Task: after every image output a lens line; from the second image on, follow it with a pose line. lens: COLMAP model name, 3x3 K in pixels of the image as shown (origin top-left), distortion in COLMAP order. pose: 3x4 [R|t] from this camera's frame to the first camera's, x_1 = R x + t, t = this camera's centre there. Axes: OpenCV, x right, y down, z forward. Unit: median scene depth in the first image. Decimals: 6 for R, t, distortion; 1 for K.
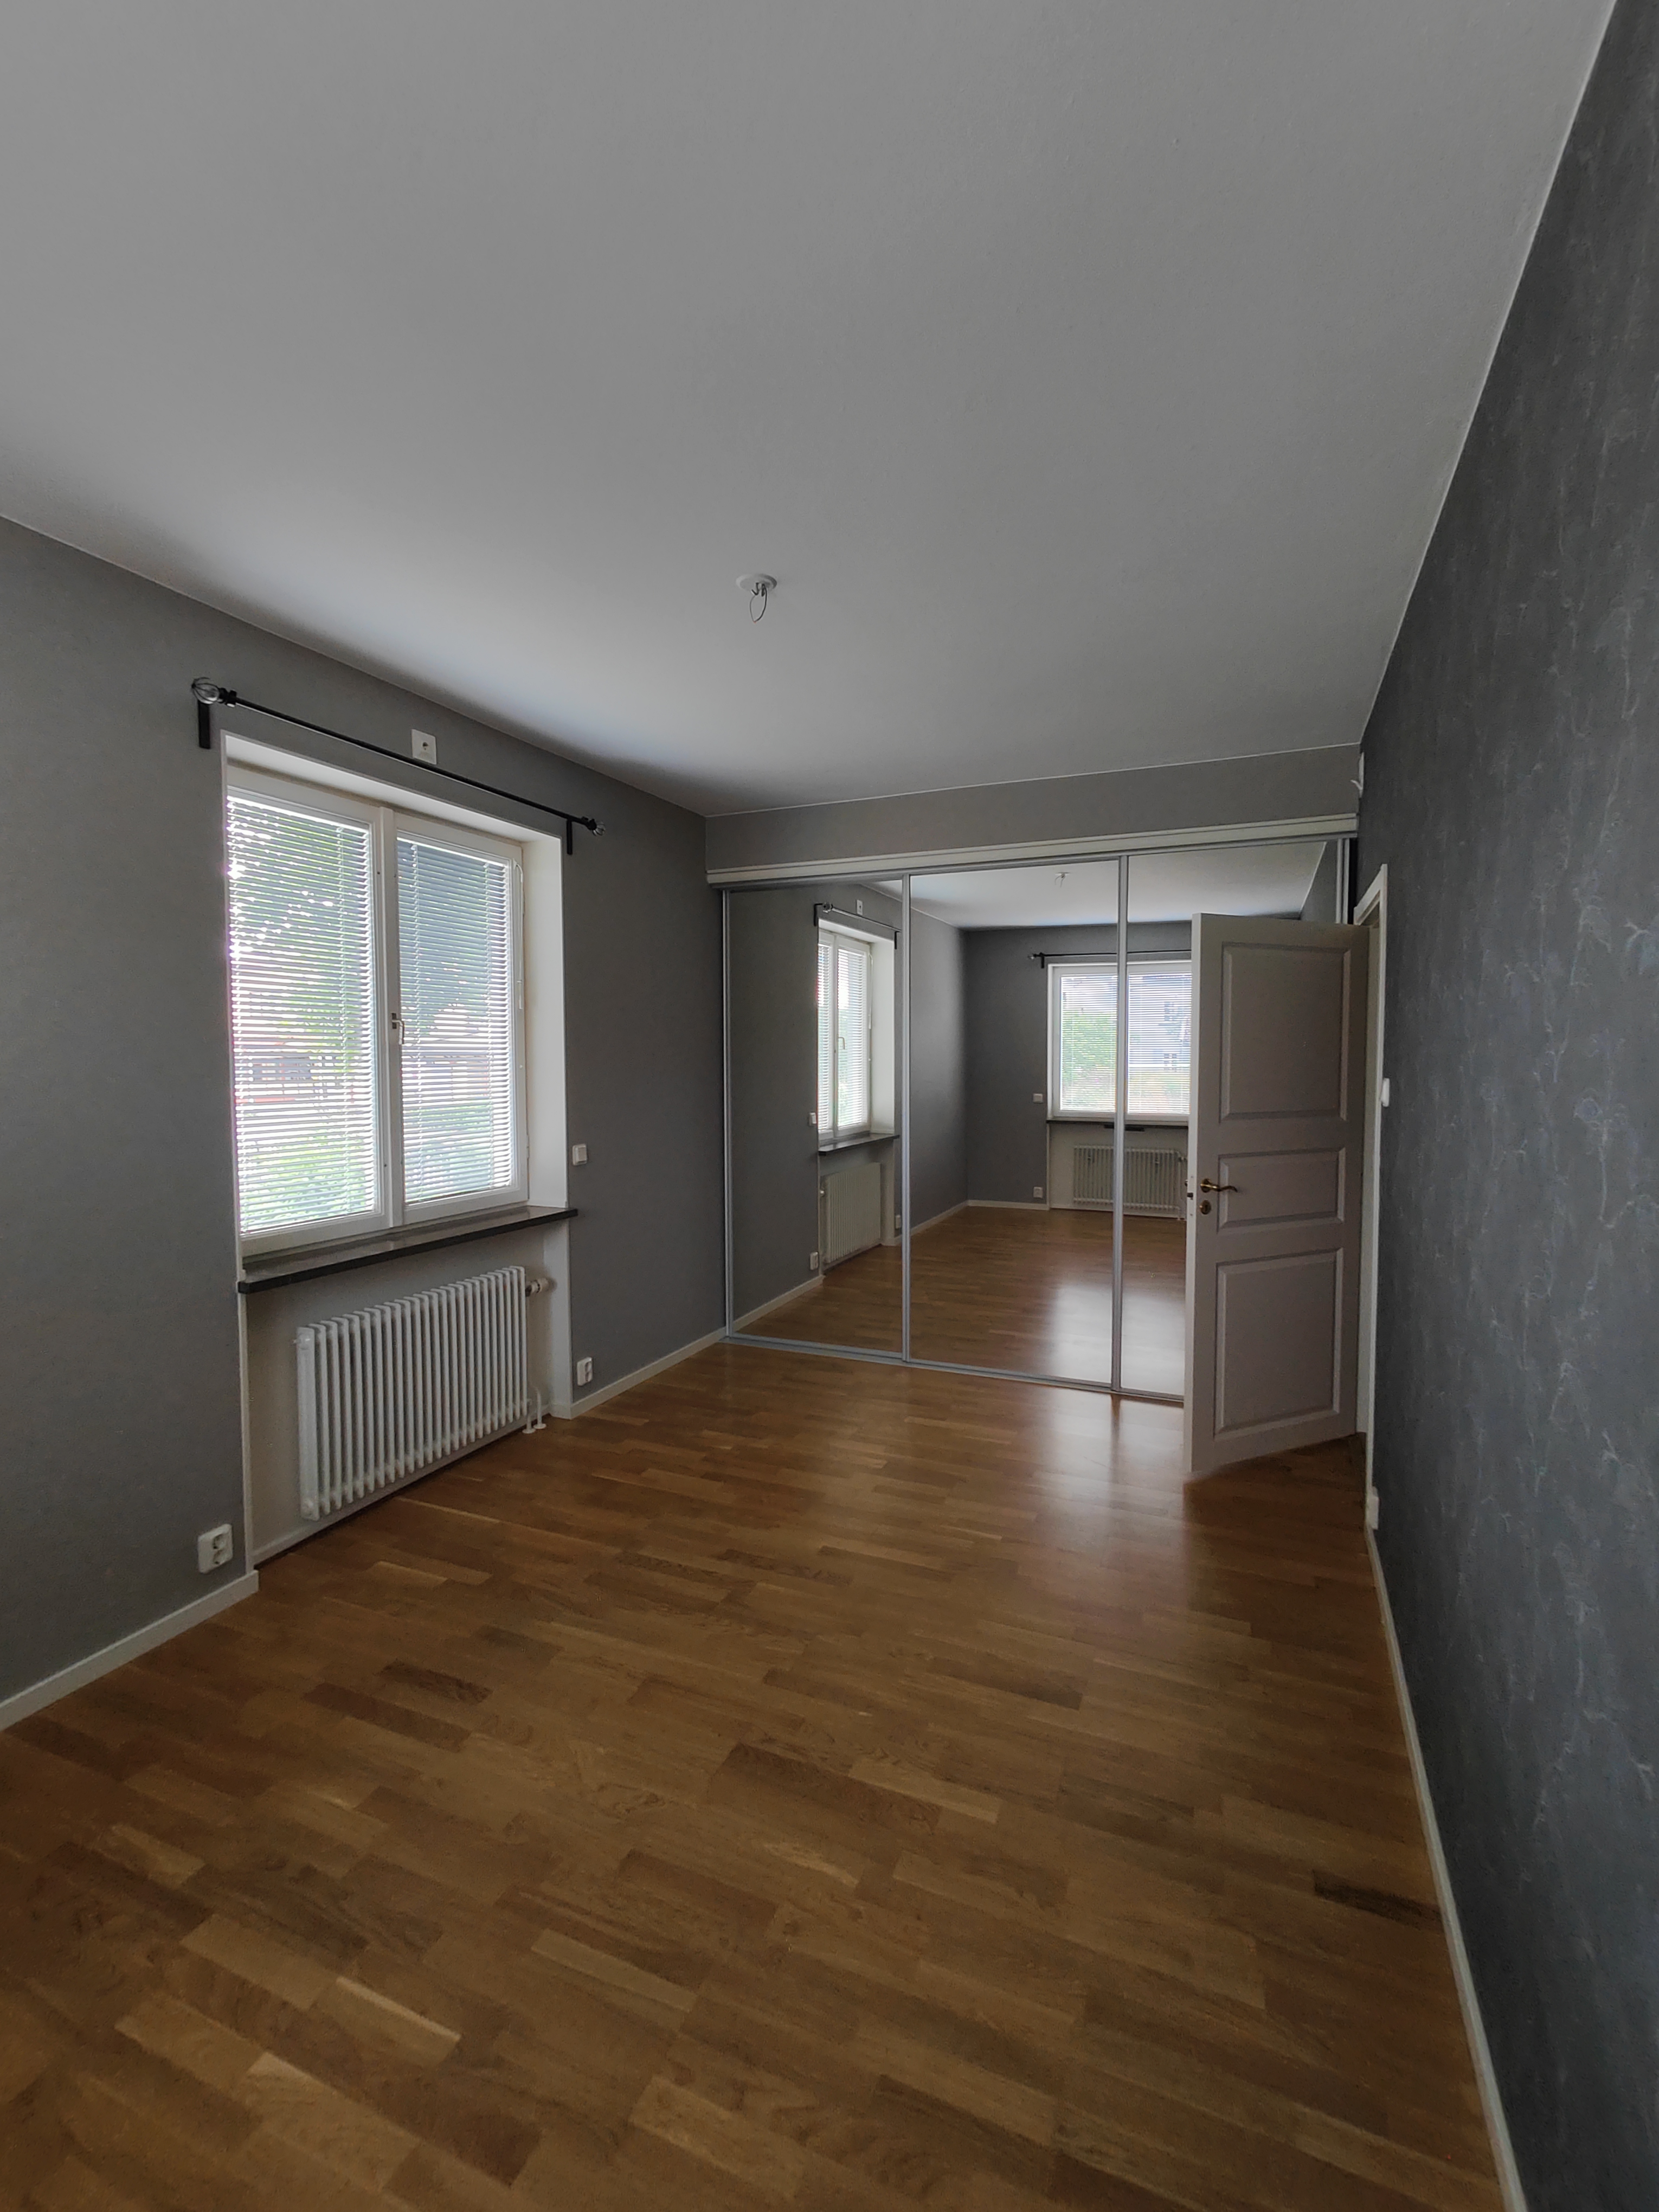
lens RADIAL K [[982.0, 0, 865.4], [0, 982.0, 1106.8], [0, 0, 1]] dist [0.026119, -0.002199]
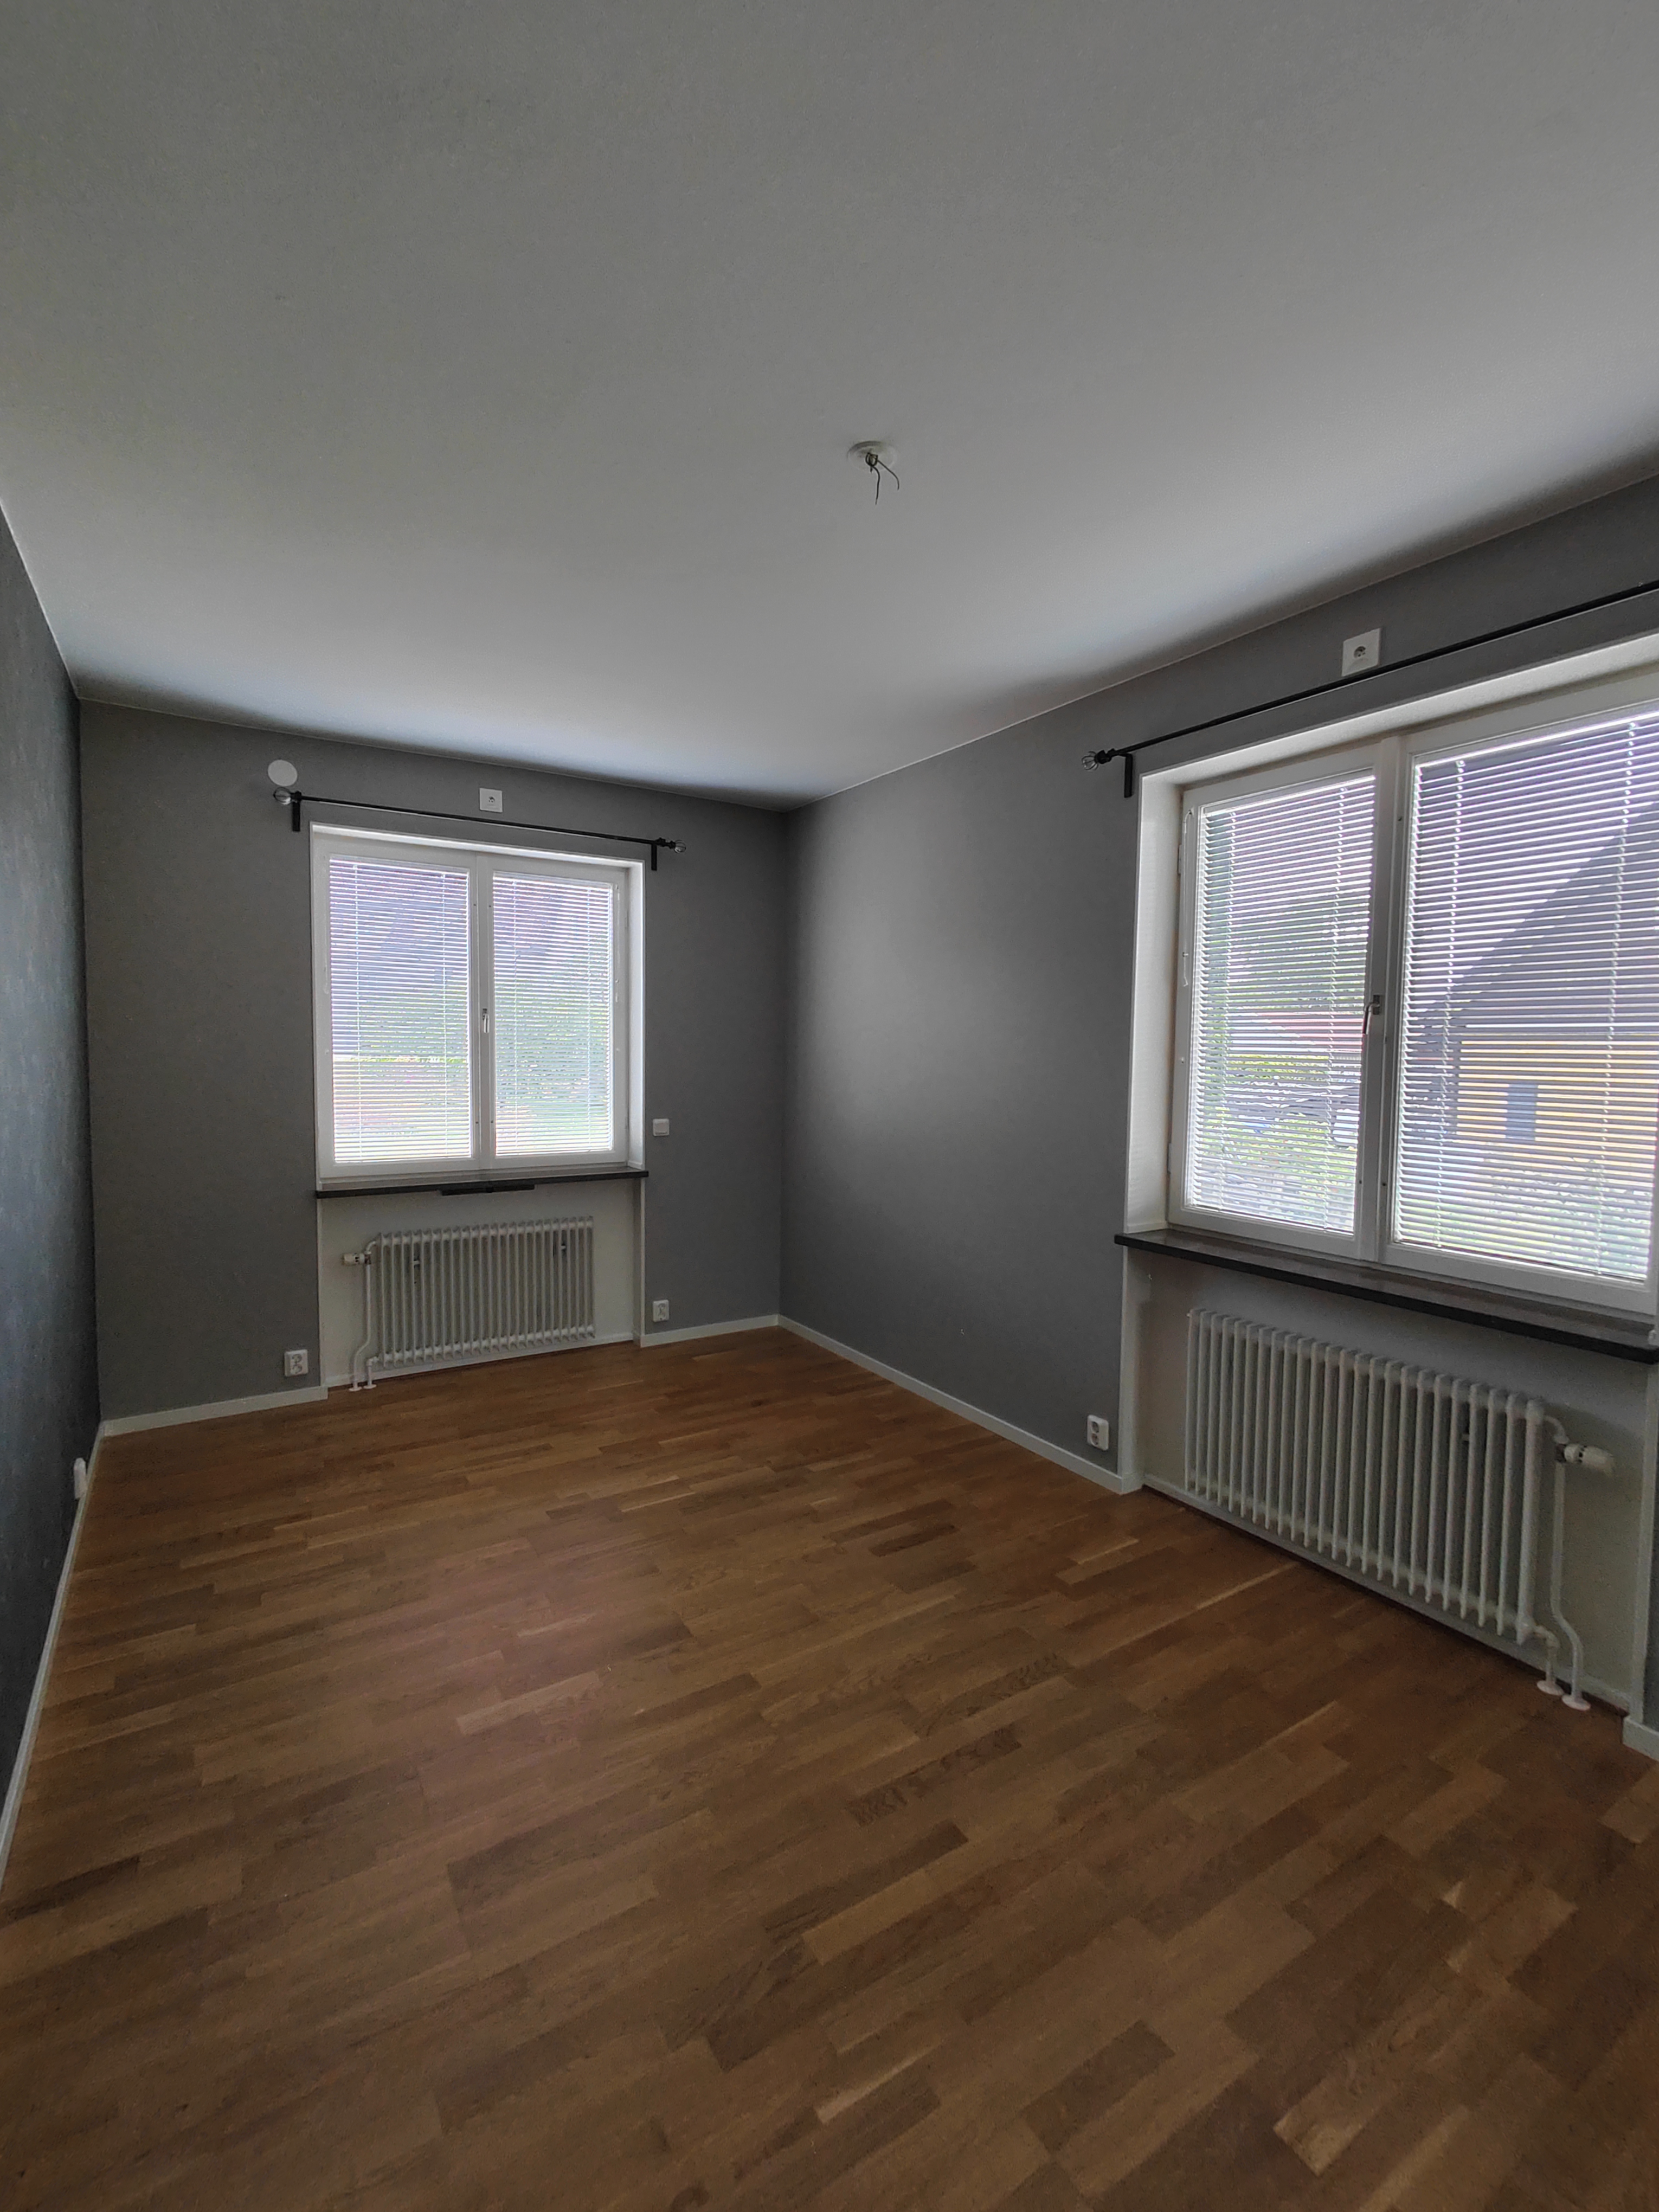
lens RADIAL K [[982.0, 0, 808.3], [0, 982.0, 1104.1], [0, 0, 1]] dist [0.026119, -0.002199]
pose [[-0.597602, 0.041580, -0.800714, 0.512765], [-0.052260, 0.994511, 0.090647, -0.064261], [0.800088, 0.096016, -0.592148, 1.288345]]
